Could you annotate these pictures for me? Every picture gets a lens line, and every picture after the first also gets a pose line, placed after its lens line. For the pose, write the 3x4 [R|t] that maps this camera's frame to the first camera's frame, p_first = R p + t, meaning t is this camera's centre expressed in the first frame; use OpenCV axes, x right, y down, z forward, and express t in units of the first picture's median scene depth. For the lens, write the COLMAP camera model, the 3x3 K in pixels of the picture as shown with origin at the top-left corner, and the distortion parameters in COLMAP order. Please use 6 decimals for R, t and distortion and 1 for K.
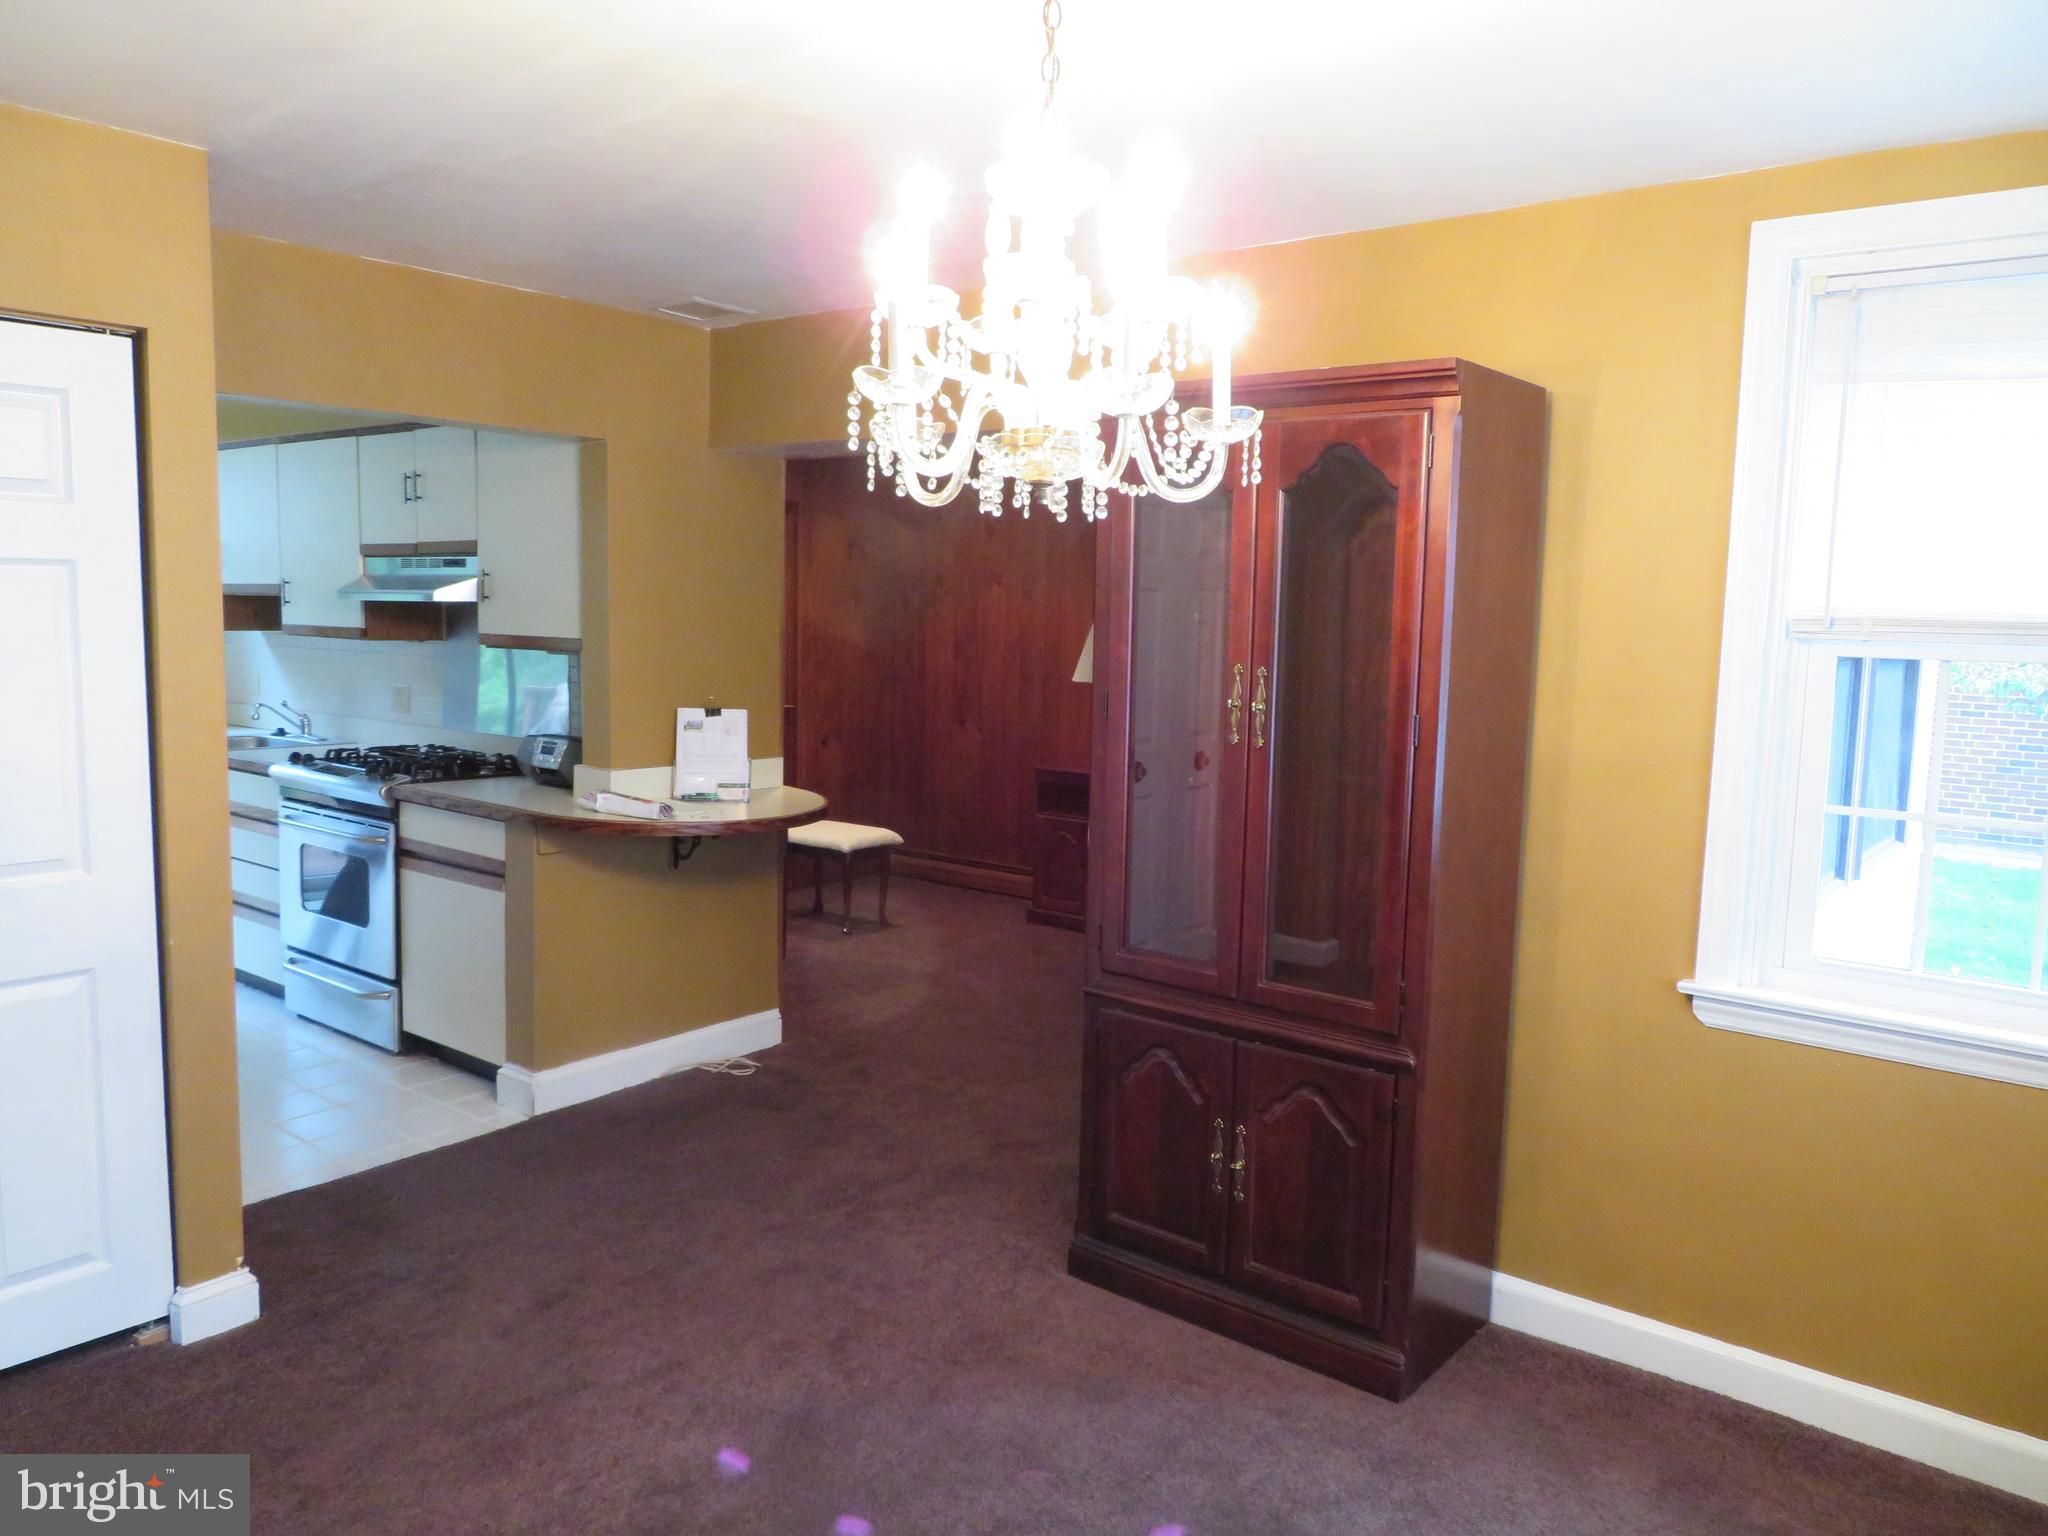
lens RADIAL K [[1491.4, 0, 1009.3], [0, 1491.4, 756.9], [0, 0, 1]] dist [-0.019157, 0.007032]
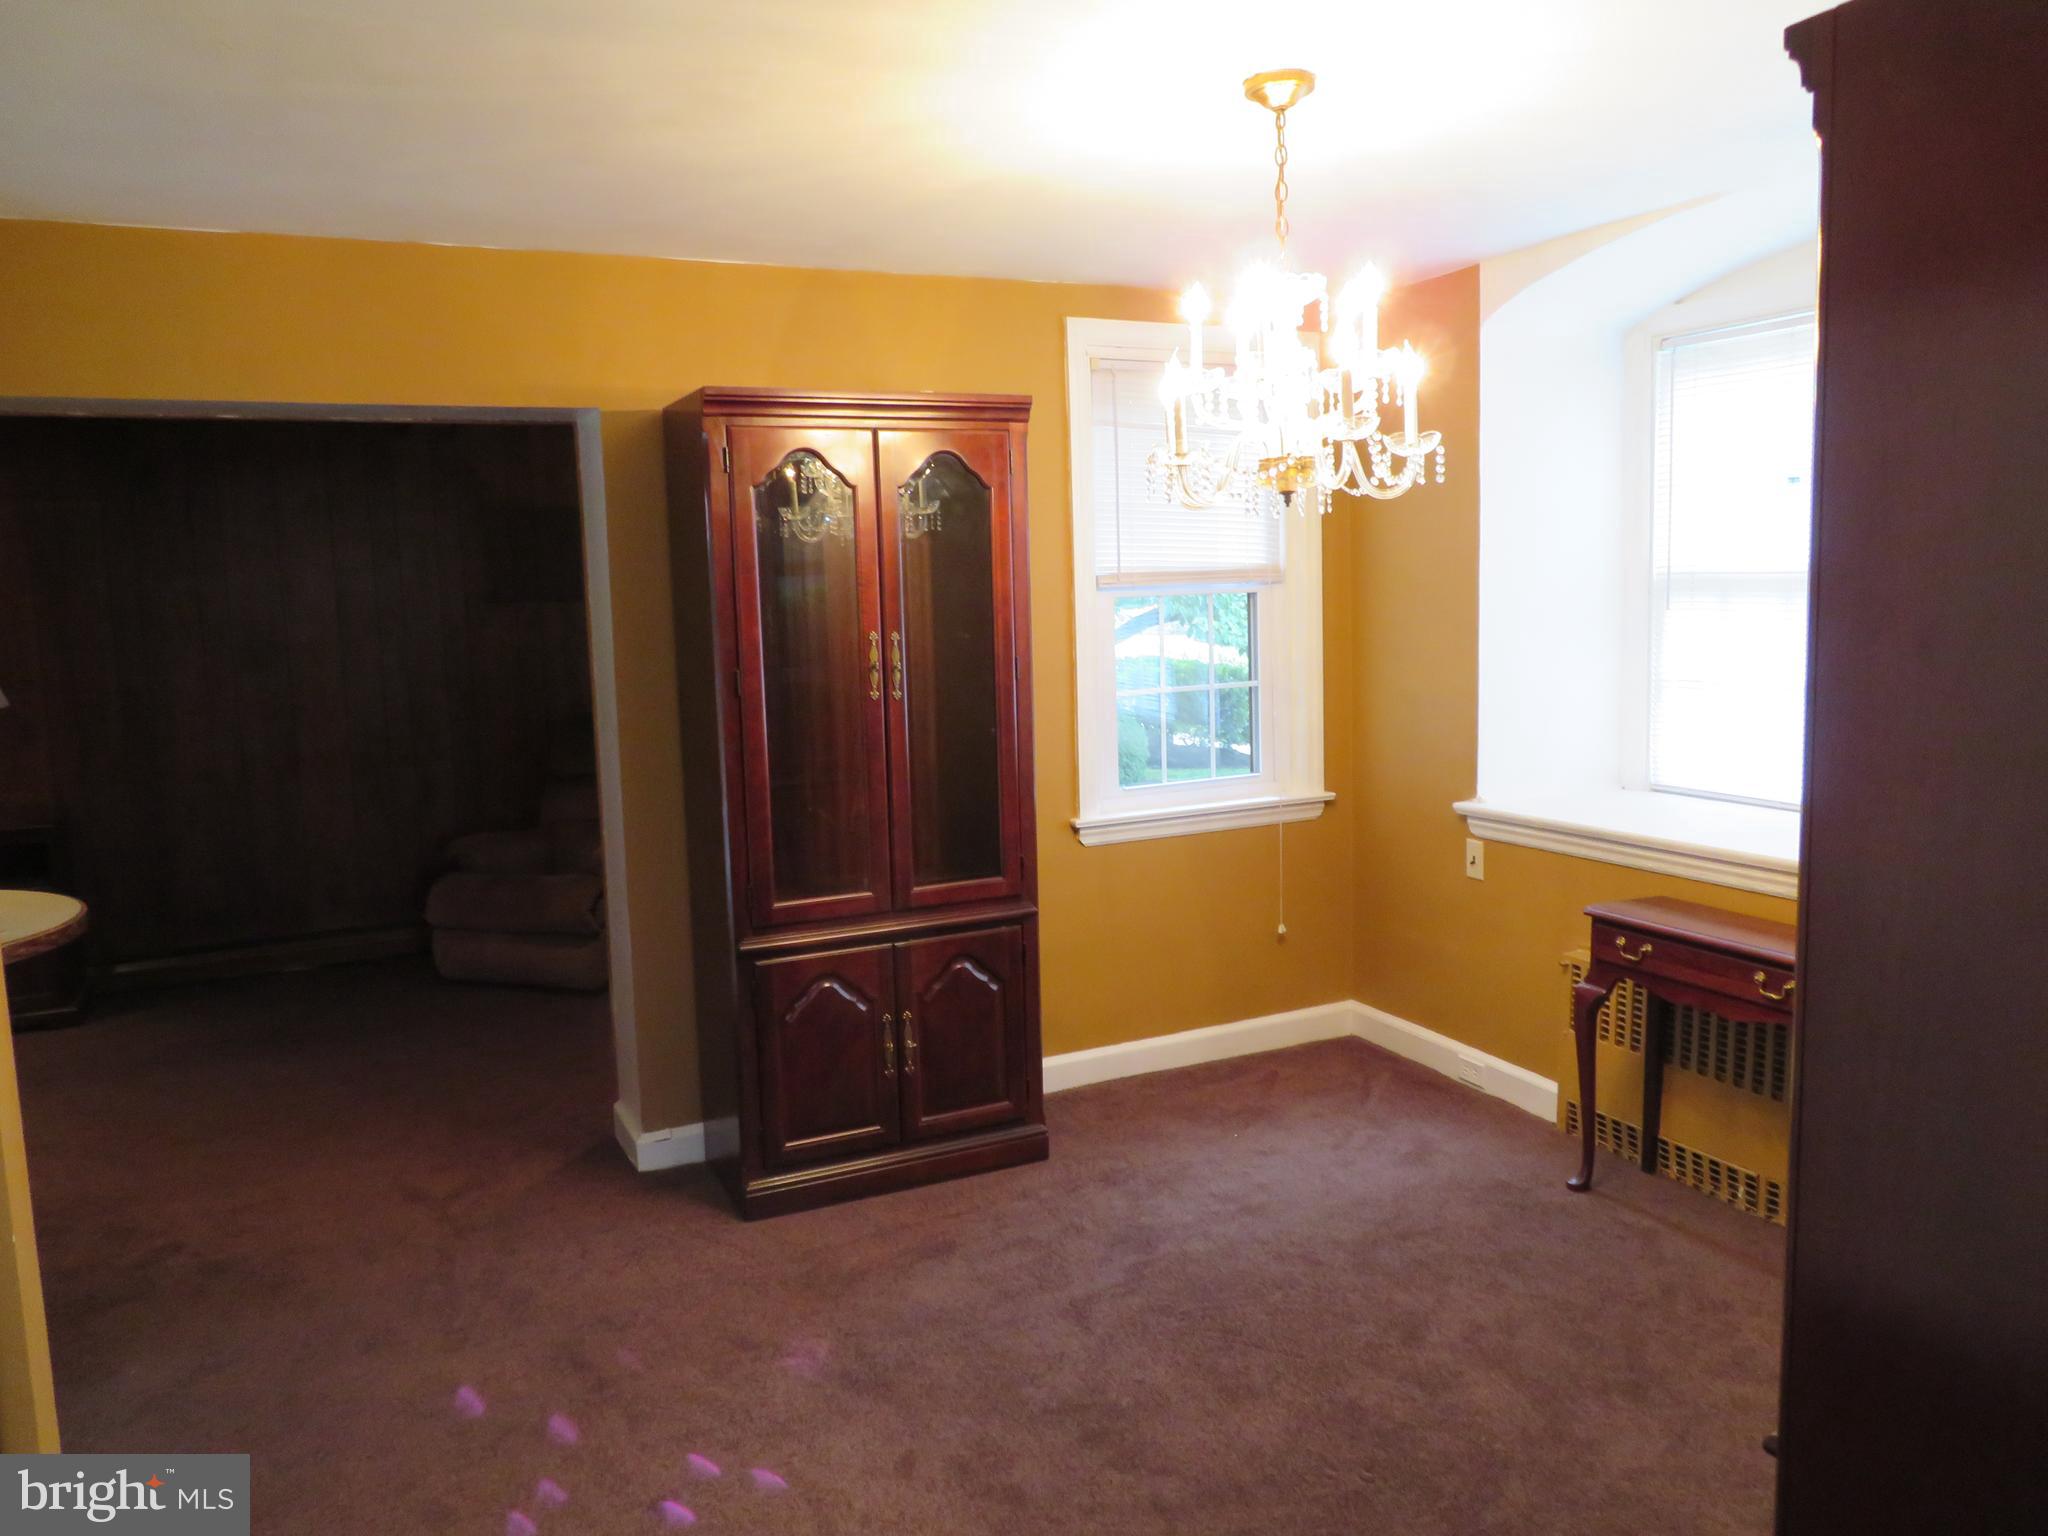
lens RADIAL K [[1491.4, 0, 1005.3], [0, 1491.4, 772.9], [0, 0, 1]] dist [-0.019157, 0.007032]
pose [[0.420710, -0.152593, 0.894270, -0.965757], [0.142714, 0.984611, 0.100868, -0.061543], [-0.895899, 0.085189, 0.436013, 0.423417]]
